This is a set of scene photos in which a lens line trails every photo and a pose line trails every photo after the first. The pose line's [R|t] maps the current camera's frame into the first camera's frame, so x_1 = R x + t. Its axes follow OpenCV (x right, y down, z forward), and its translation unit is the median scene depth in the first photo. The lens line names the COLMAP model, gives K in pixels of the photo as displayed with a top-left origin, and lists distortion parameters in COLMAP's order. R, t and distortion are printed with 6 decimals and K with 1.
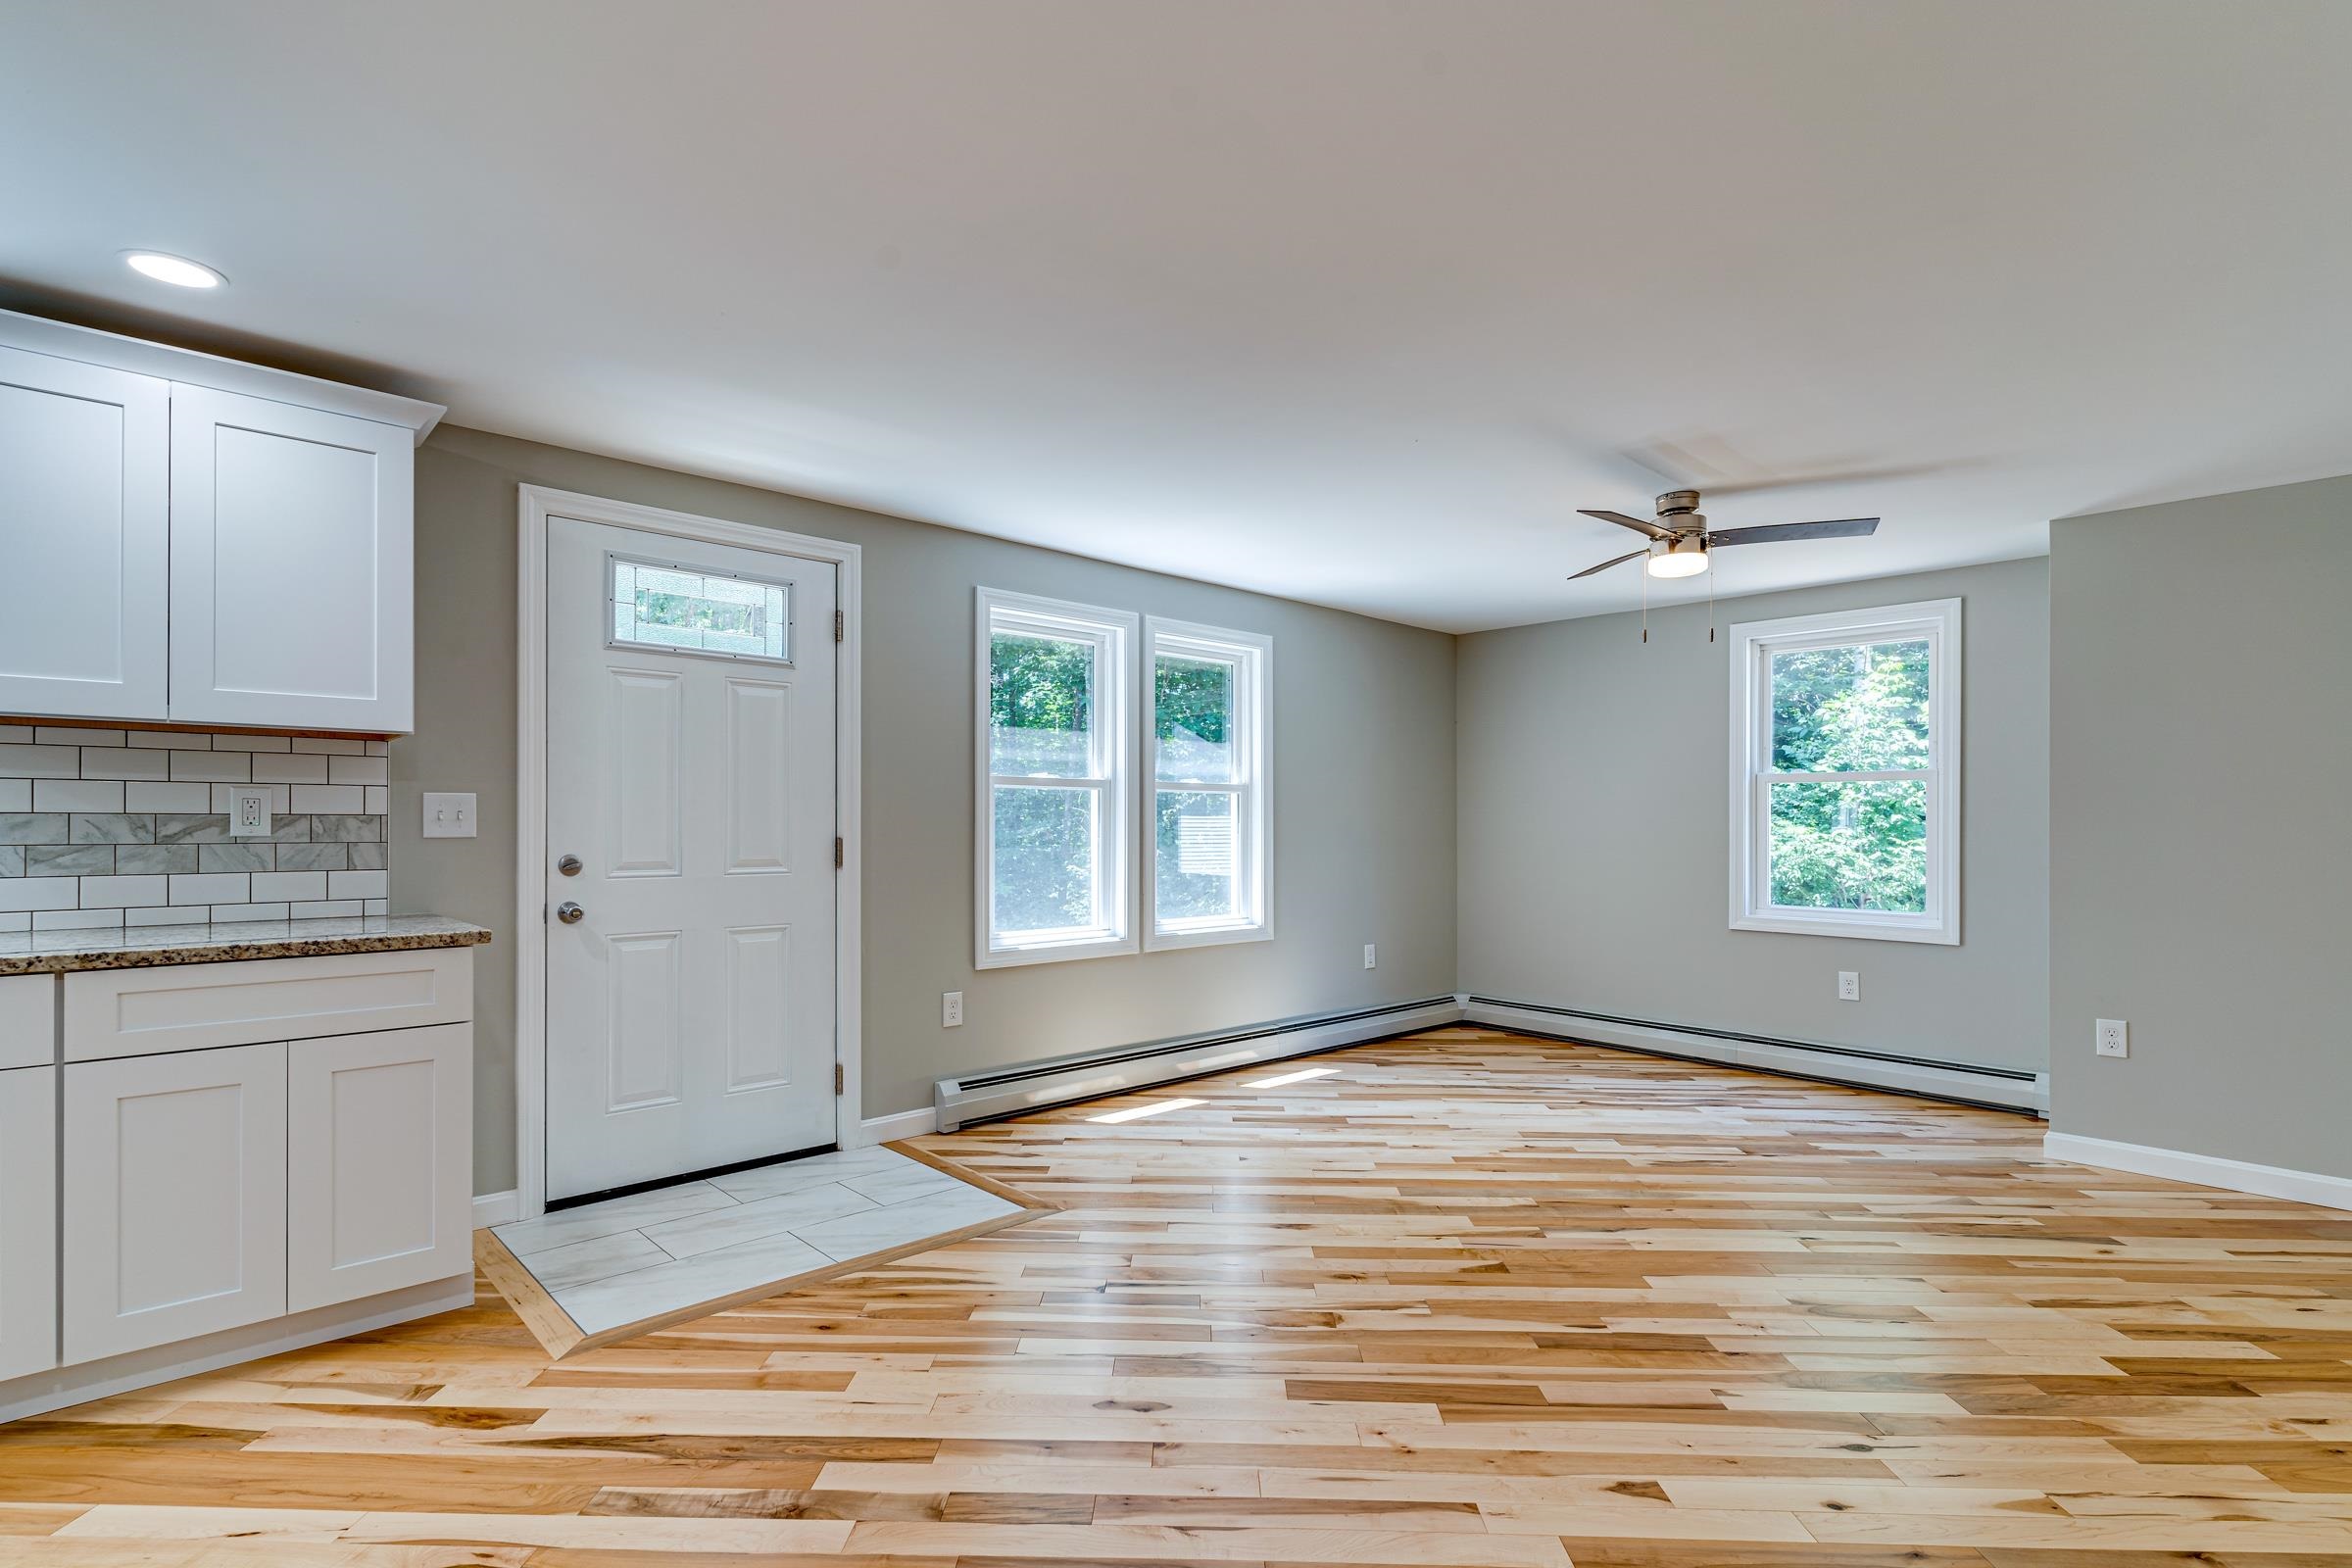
lens RADIAL K [[1120.0, 0, 1163.9], [0, 1120.0, 819.3], [0, 0, 1]] dist [0.000918, -0.000962]
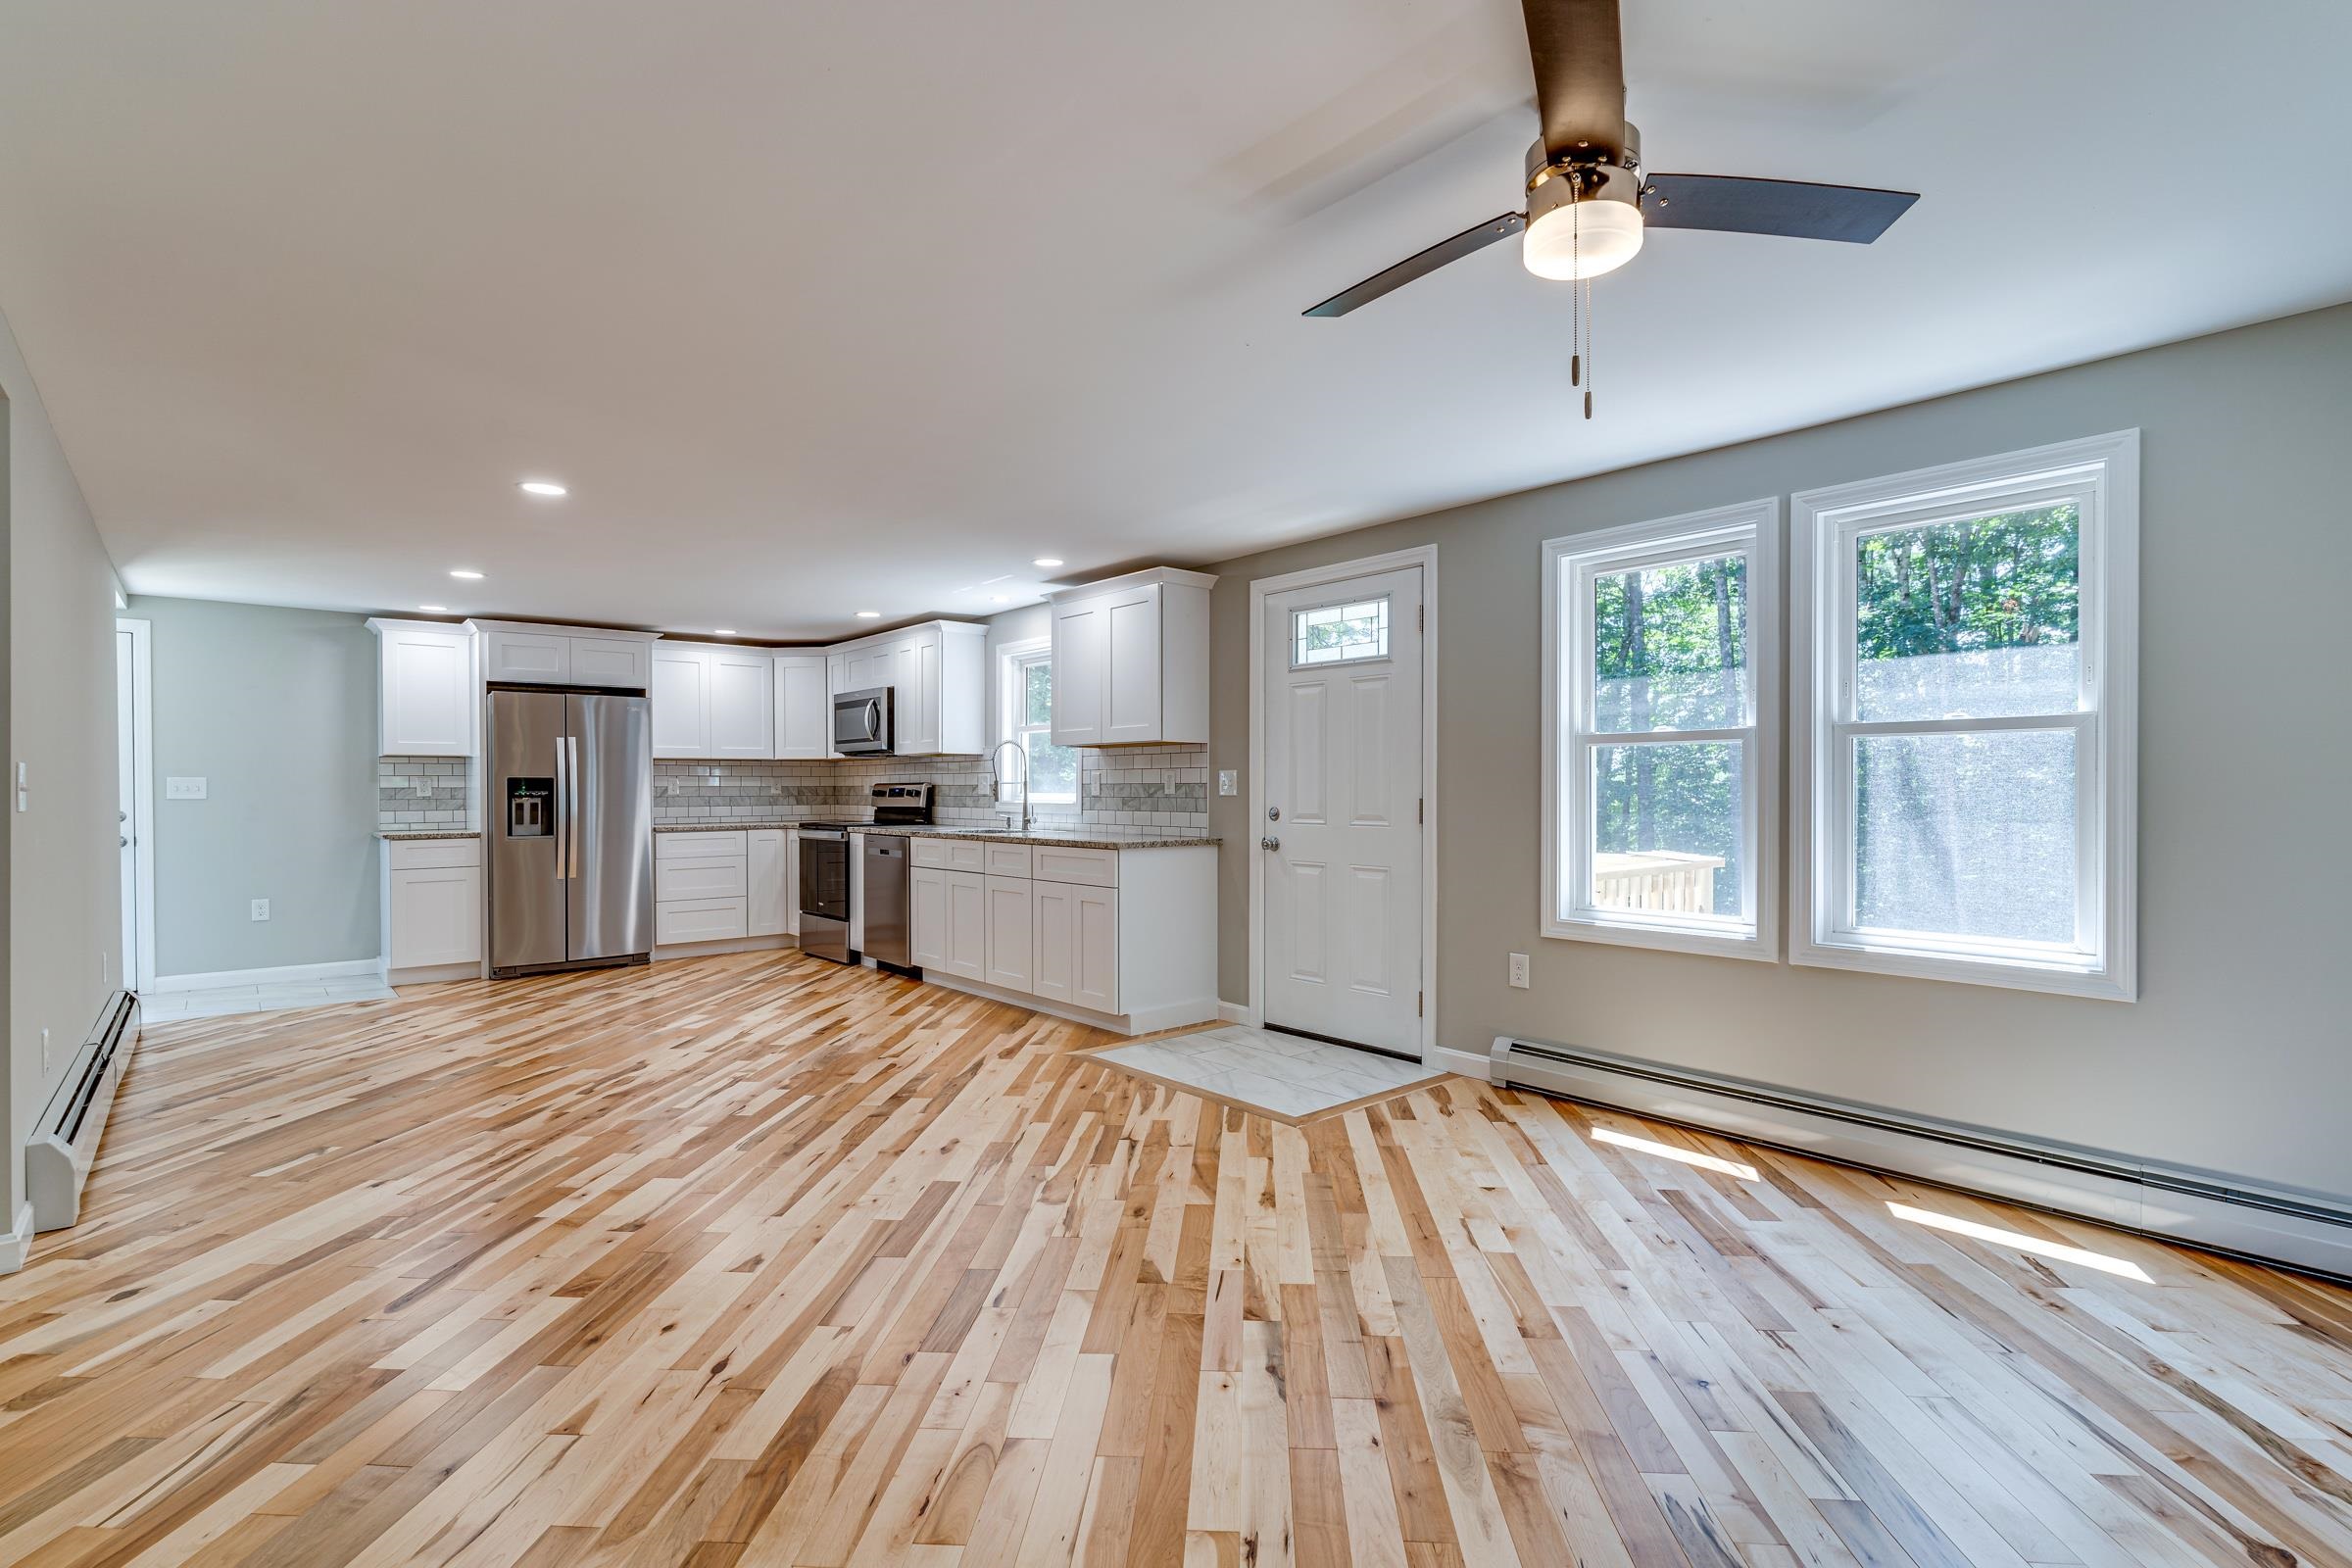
lens RADIAL K [[1120.0, 0, 1180.5], [0, 1120.0, 788.7], [0, 0, 1]] dist [0.000918, -0.000962]
pose [[-0.039491, -0.002578, -0.999217, 0.982702], [0.004938, 0.999984, -0.002775, 0.008748], [0.999208, -0.005044, -0.039477, 0.872133]]
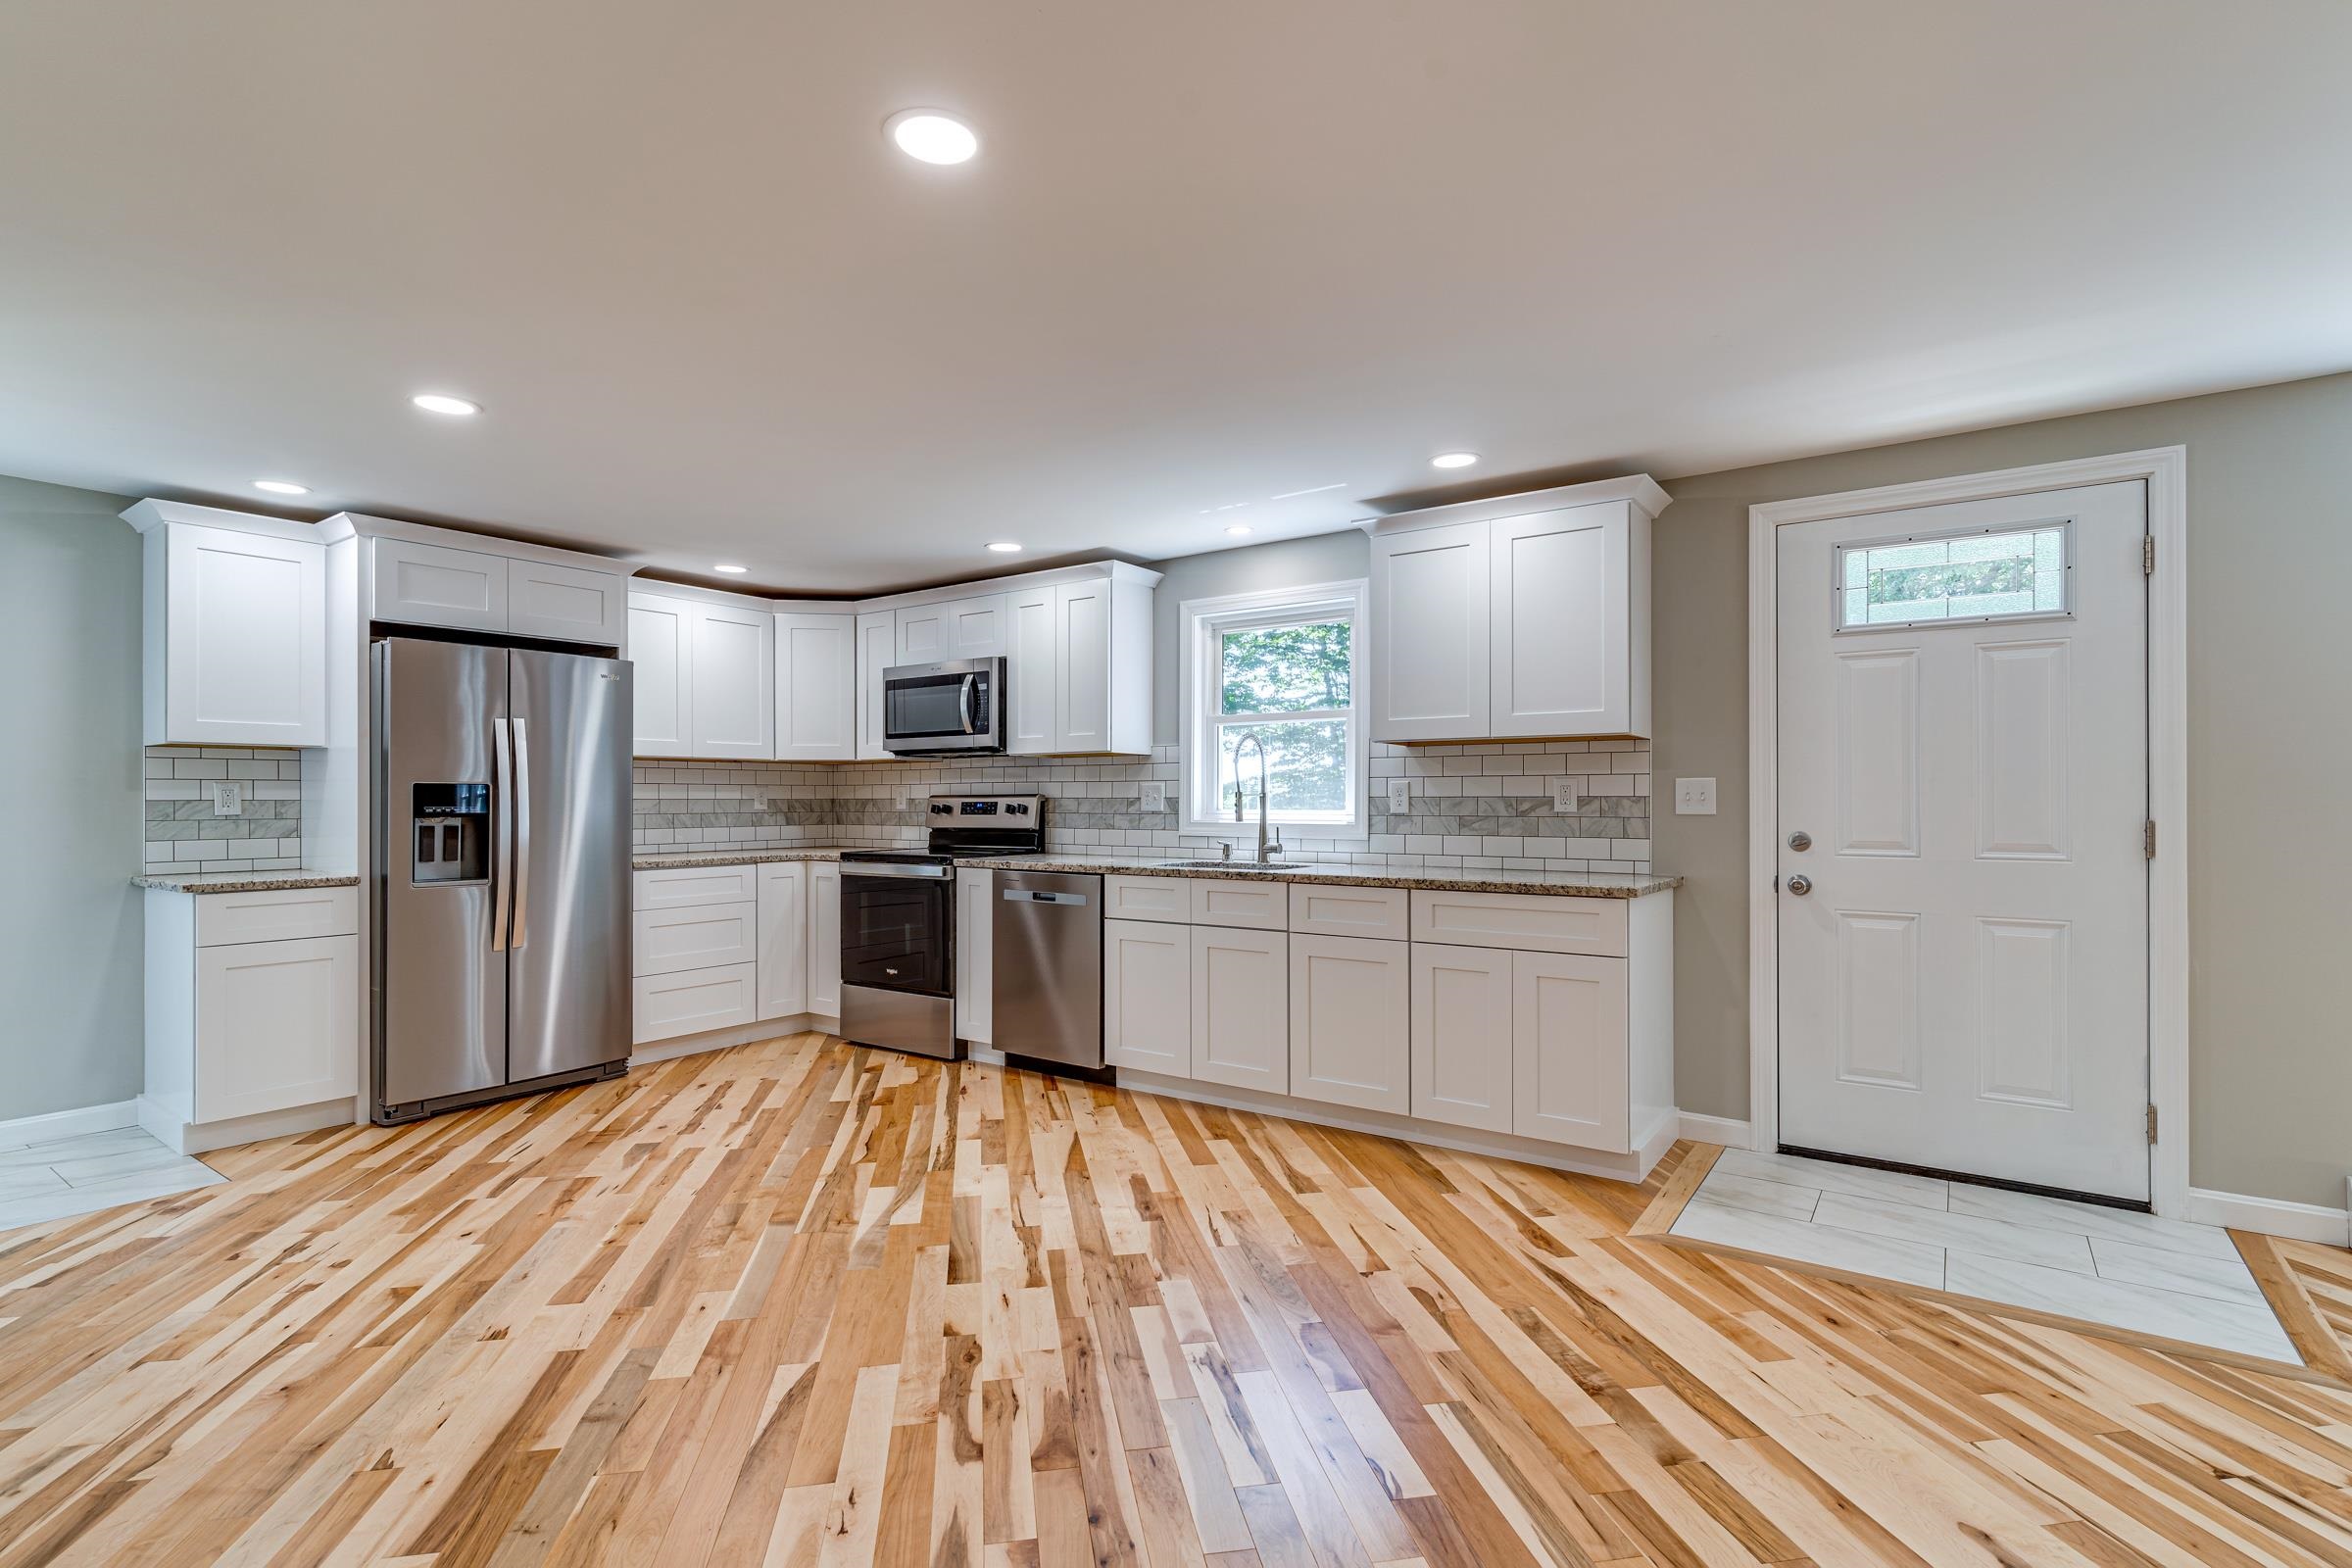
lens RADIAL K [[1120.0, 0, 1178.9], [0, 1120.0, 791.0], [0, 0, 1]] dist [0.000918, -0.000962]
pose [[0.202778, -0.011053, -0.979162, 0.386778], [0.003928, 0.999937, -0.010474, 0.001109], [0.979217, -0.001722, 0.202808, 0.177796]]
